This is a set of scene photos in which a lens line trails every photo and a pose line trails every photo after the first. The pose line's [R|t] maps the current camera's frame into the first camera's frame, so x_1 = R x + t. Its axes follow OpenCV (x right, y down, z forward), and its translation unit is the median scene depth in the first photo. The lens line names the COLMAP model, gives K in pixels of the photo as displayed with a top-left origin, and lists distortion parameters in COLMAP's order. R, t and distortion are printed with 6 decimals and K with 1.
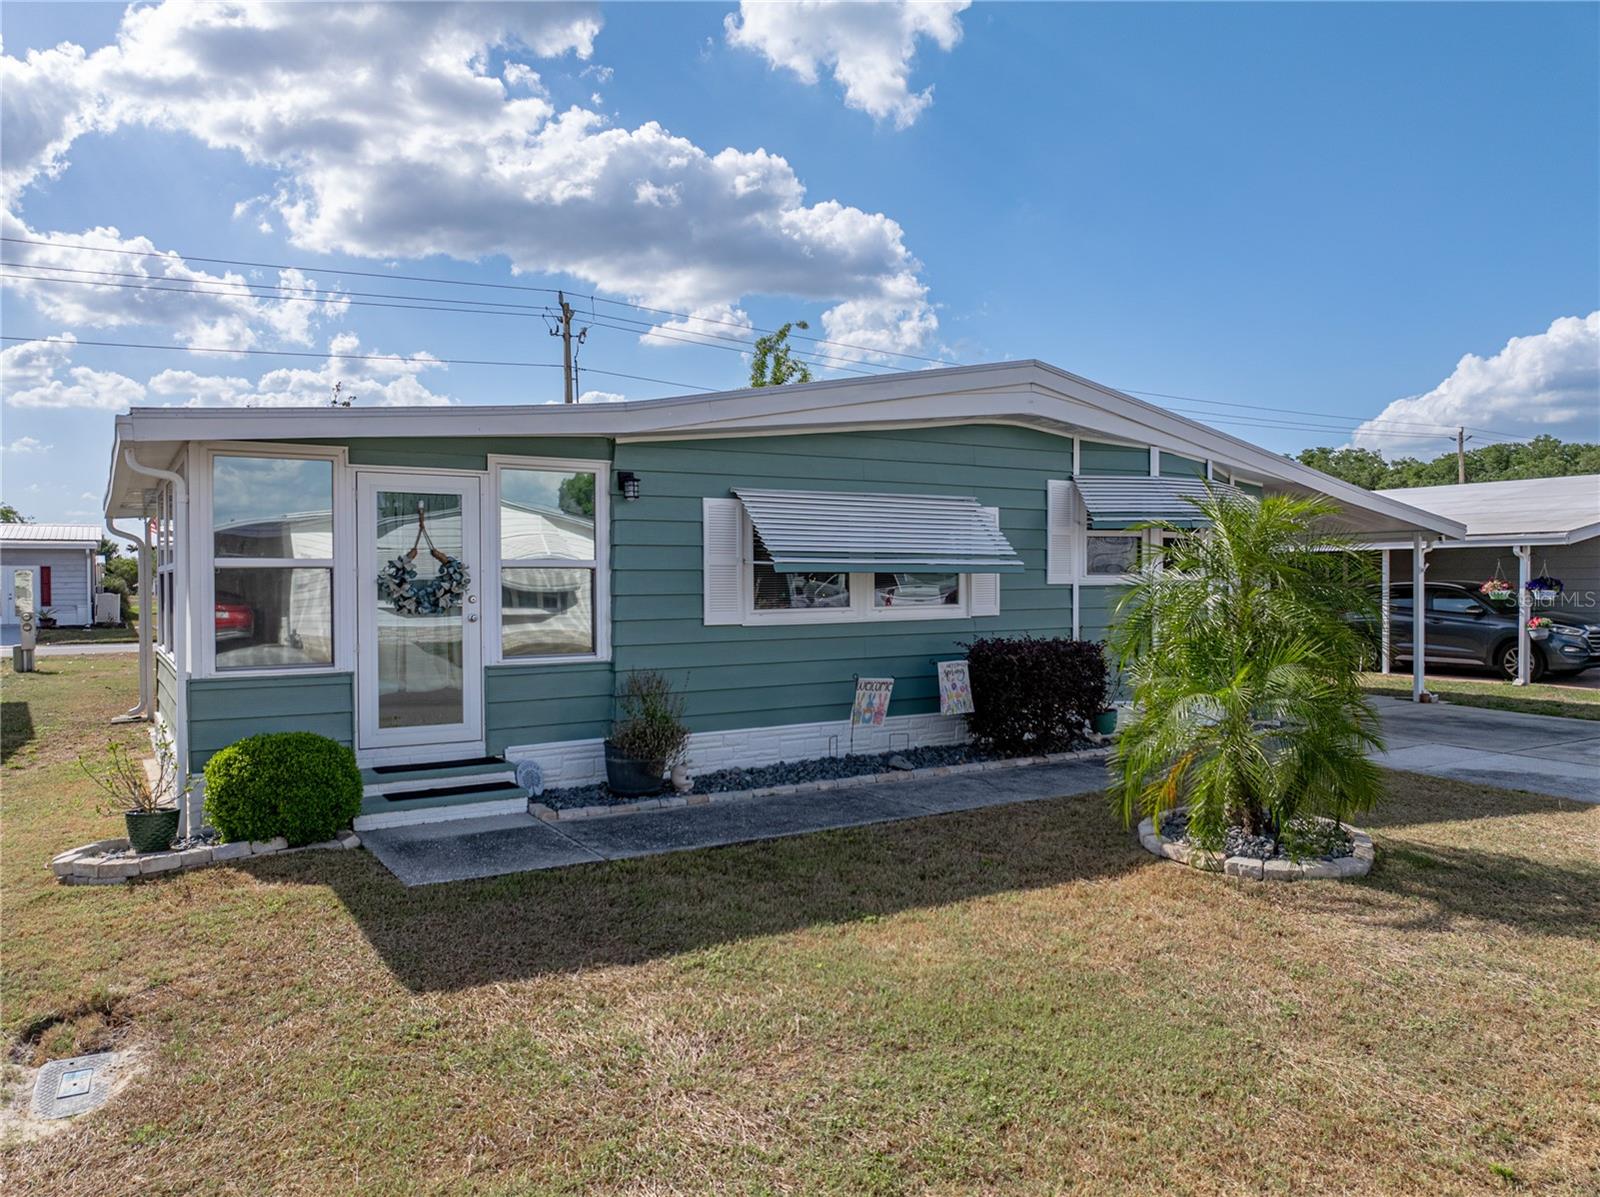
lens RADIAL K [[1163.6, 0, 800.0], [0, 1163.6, 598.5], [0, 0, 1]] dist [-0.029866, -0.006958]
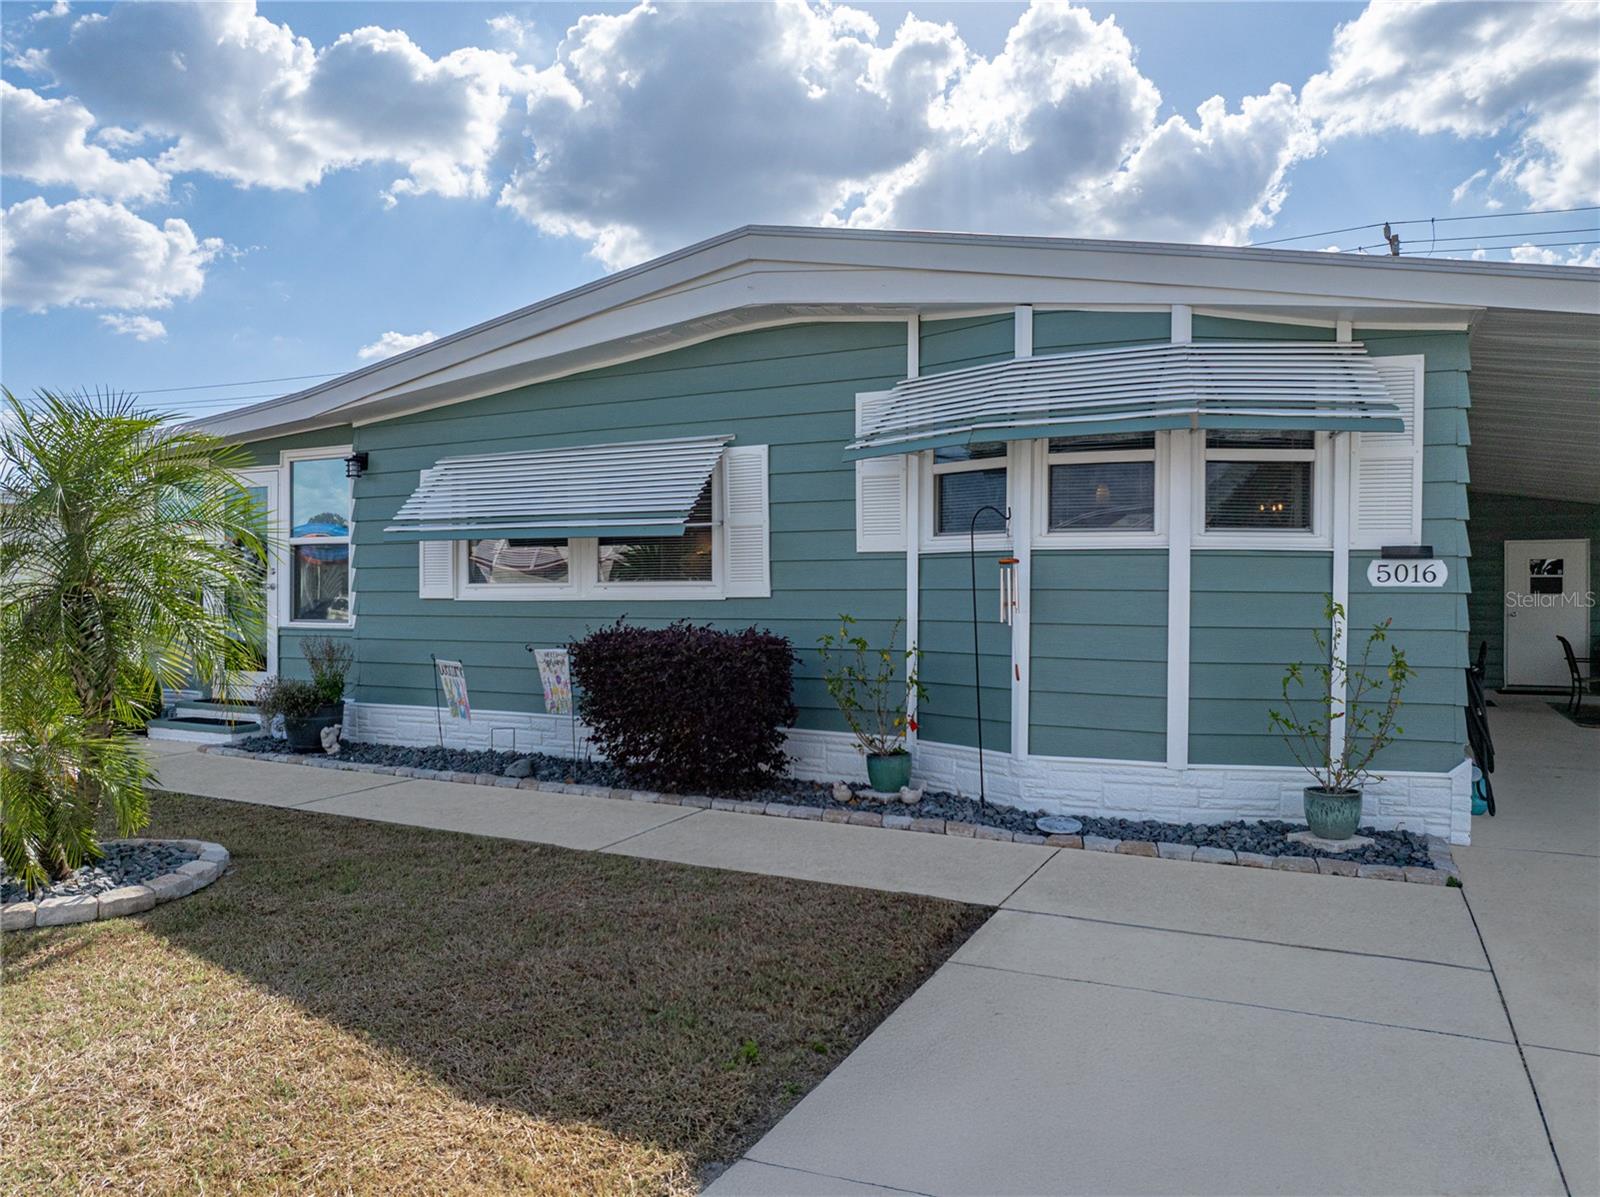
lens RADIAL K [[1163.6, 0, 800.0], [0, 1163.6, 598.5], [0, 0, 1]] dist [-0.029866, -0.006958]
pose [[0.496013, 0.013216, -0.868215, 0.766416], [-0.013944, 0.999876, 0.007254, 0.009763], [0.868203, 0.008508, 0.496136, 0.643442]]
